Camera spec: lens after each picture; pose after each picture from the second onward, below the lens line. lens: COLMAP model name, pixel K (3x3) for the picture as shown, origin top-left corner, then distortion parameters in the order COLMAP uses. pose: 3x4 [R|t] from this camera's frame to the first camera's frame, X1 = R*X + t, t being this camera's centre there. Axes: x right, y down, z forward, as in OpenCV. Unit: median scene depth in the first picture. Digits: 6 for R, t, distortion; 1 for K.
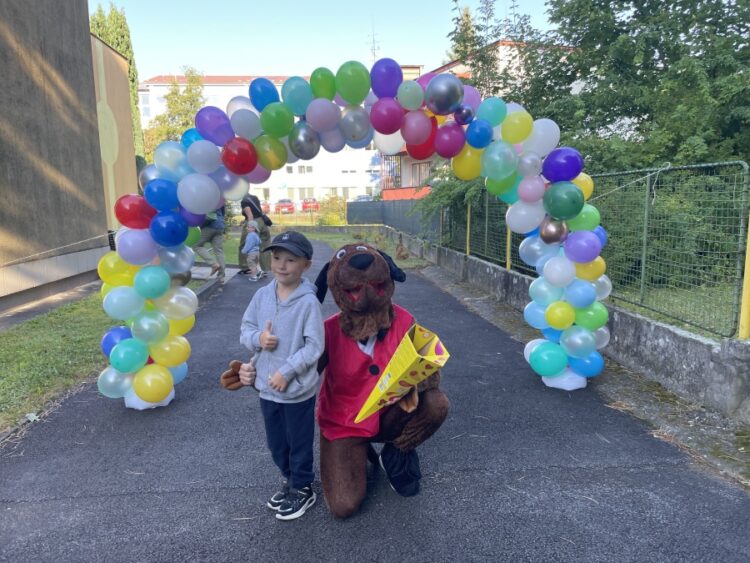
lens RADIAL K [[591.1, 0, 380.2], [0, 591.1, 284.1], [0, 0, 1]] dist [0.080430, -0.119666]
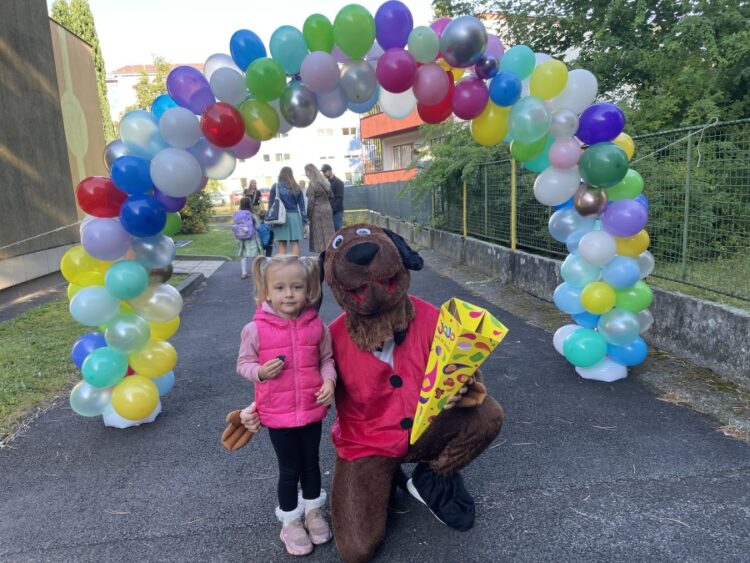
lens RADIAL K [[591.1, 0, 377.8], [0, 591.1, 292.4], [0, 0, 1]] dist [0.080430, -0.119666]
pose [[0.998795, -0.043023, 0.023619, -0.041794], [0.042125, 0.998417, 0.037281, -0.001896], [-0.025186, -0.036241, 0.999026, 0.126919]]
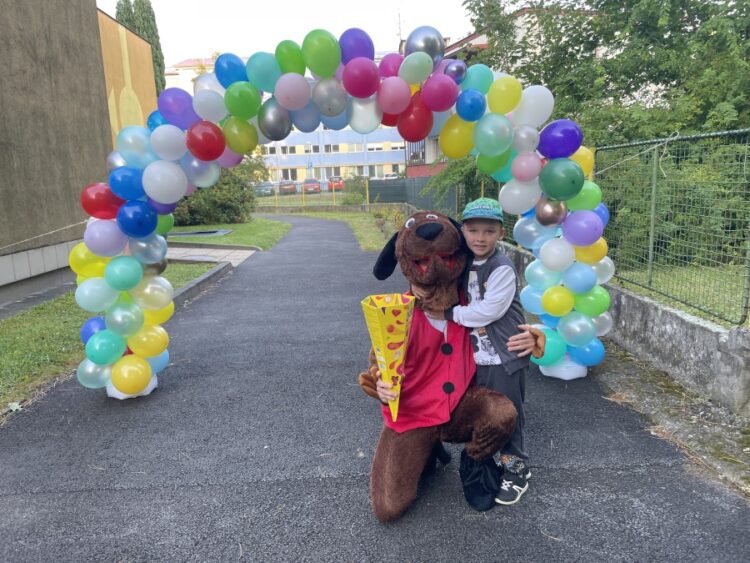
lens RADIAL K [[591.1, 0, 364.5], [0, 591.1, 278.4], [0, 0, 1]] dist [0.080430, -0.119666]
pose [[0.996980, -0.010691, -0.076924, 0.073605], [0.012805, 0.999552, 0.027042, -0.010654], [0.076601, -0.027945, 0.996670, 0.046683]]
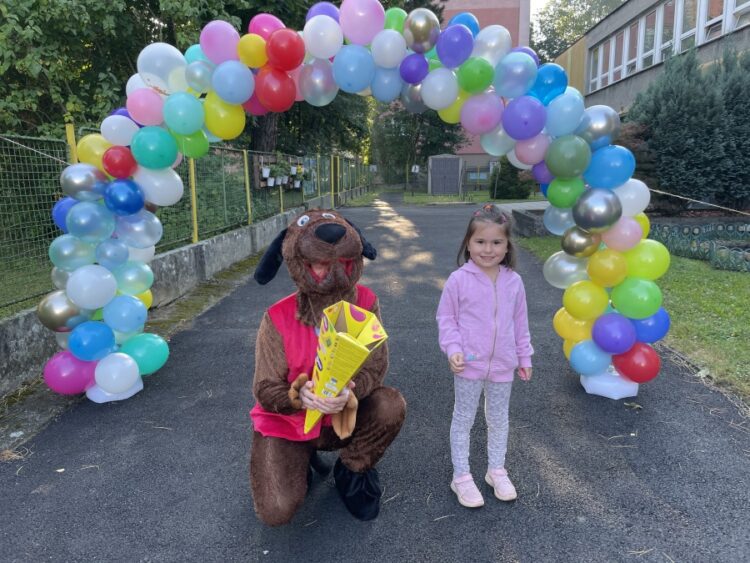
lens RADIAL K [[591.1, 0, 370.4], [0, 591.1, 277.2], [0, 0, 1]] dist [0.080430, -0.119666]
pose [[-0.986959, 0.001030, 0.160971, -0.181990], [0.051116, 0.950230, 0.307329, -0.230072], [-0.152642, 0.311549, -0.937890, 1.733630]]
